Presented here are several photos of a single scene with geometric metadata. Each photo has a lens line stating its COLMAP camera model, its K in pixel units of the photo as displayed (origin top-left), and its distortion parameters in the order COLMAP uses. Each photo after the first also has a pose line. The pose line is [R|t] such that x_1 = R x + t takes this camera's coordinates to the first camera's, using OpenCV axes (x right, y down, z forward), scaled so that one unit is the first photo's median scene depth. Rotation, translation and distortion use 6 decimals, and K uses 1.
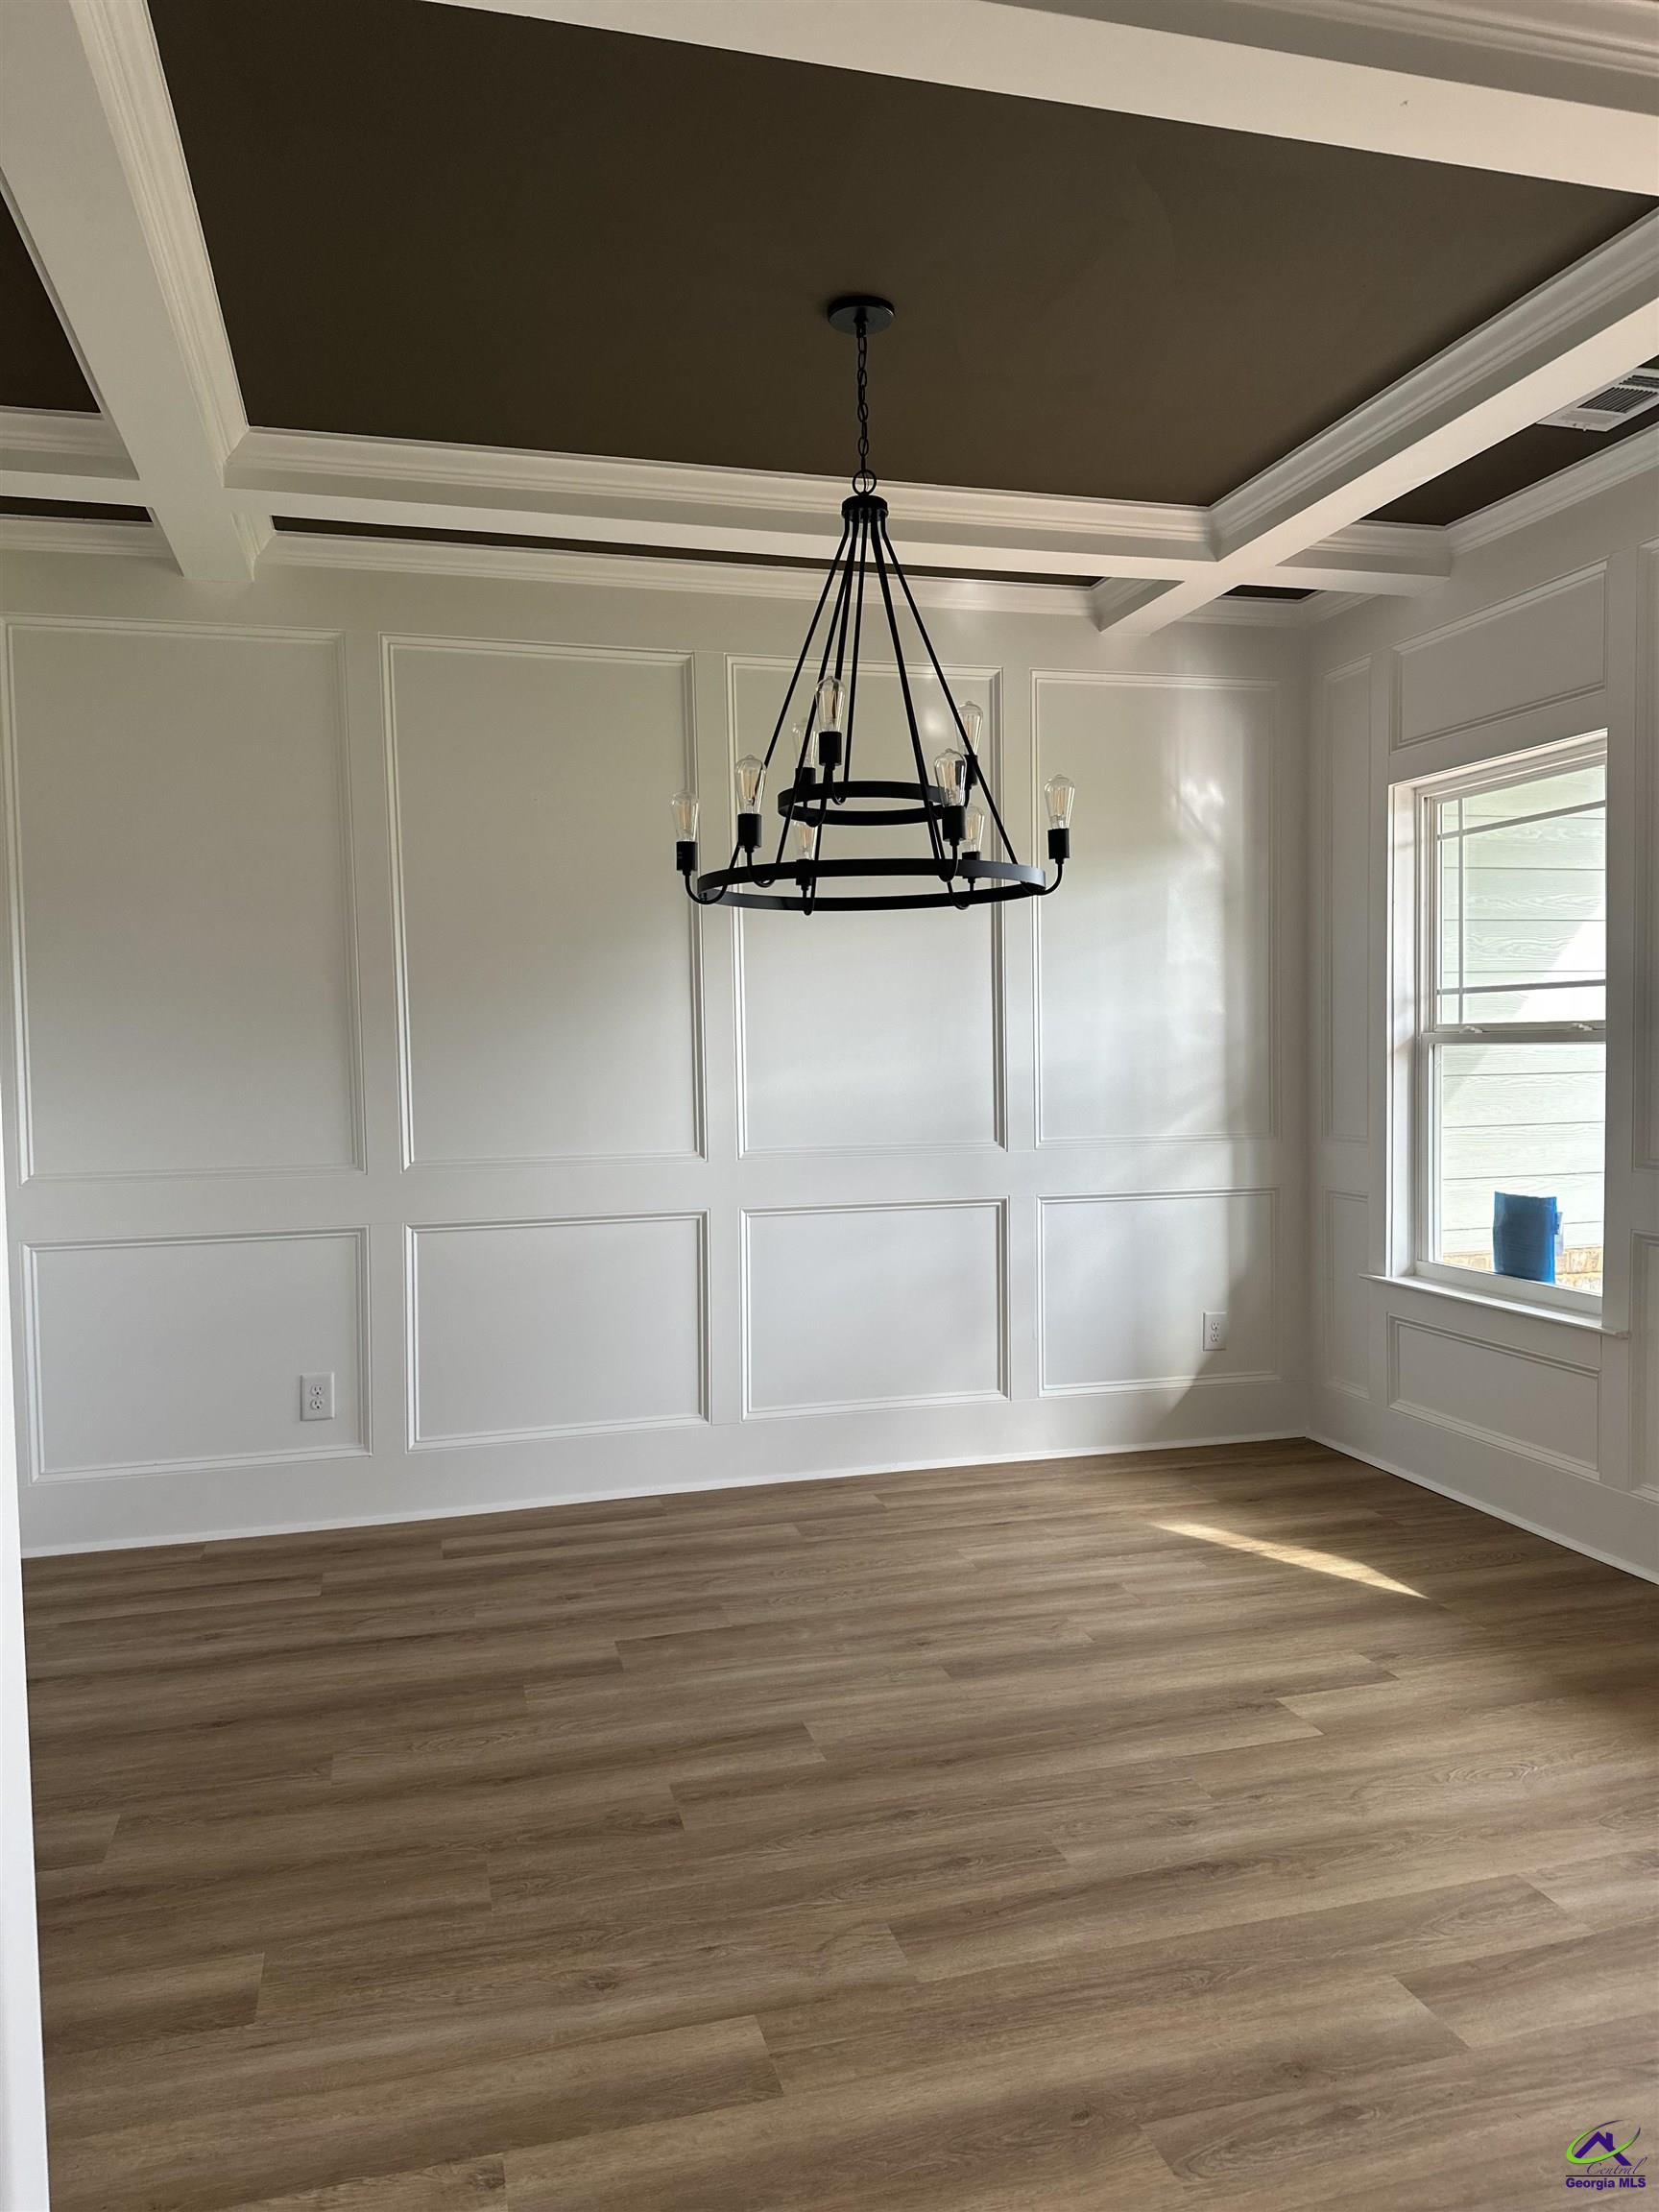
lens RADIAL K [[1555.4, 0, 824.8], [0, 1555.4, 1086.5], [0, 0, 1]] dist [0.047273, -0.072814]
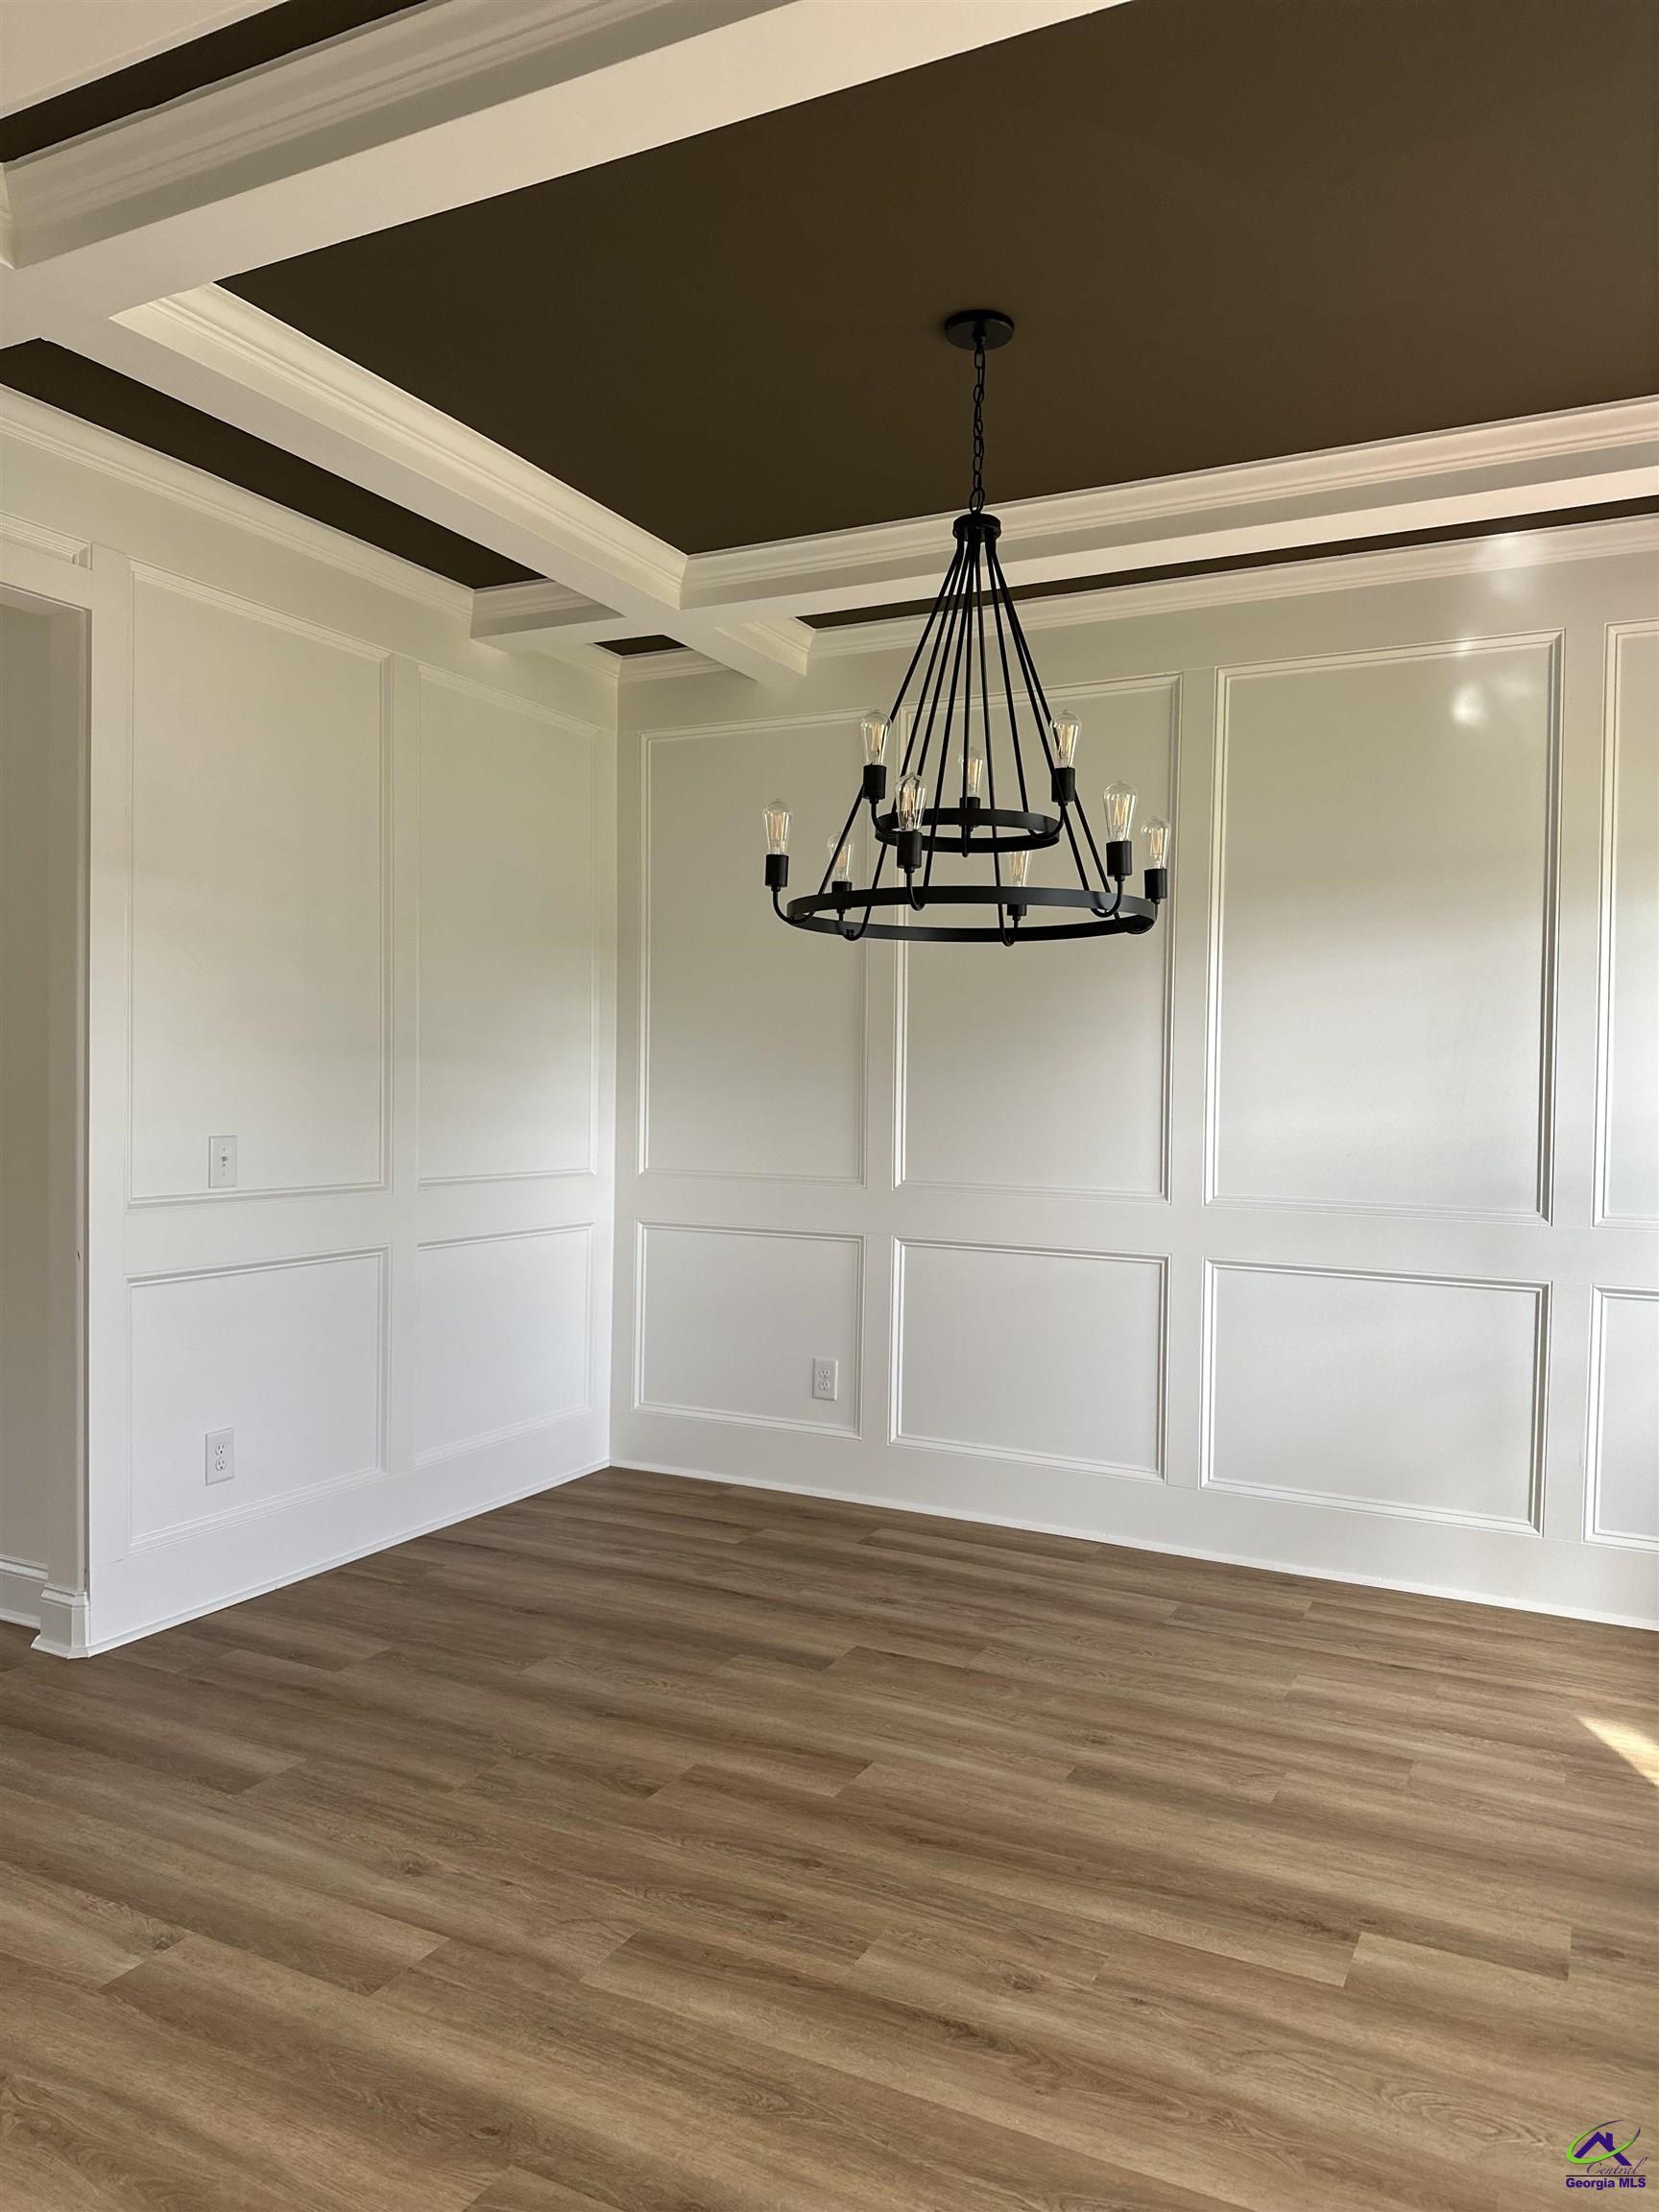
lens RADIAL K [[1555.4, 0, 847.2], [0, 1555.4, 1088.3], [0, 0, 1]] dist [0.047273, -0.072814]
pose [[0.743707, 0.038023, -0.667423, 0.535772], [-0.052035, 0.998645, -0.001090, -0.014839], [0.666477, 0.035540, 0.744678, 0.204295]]
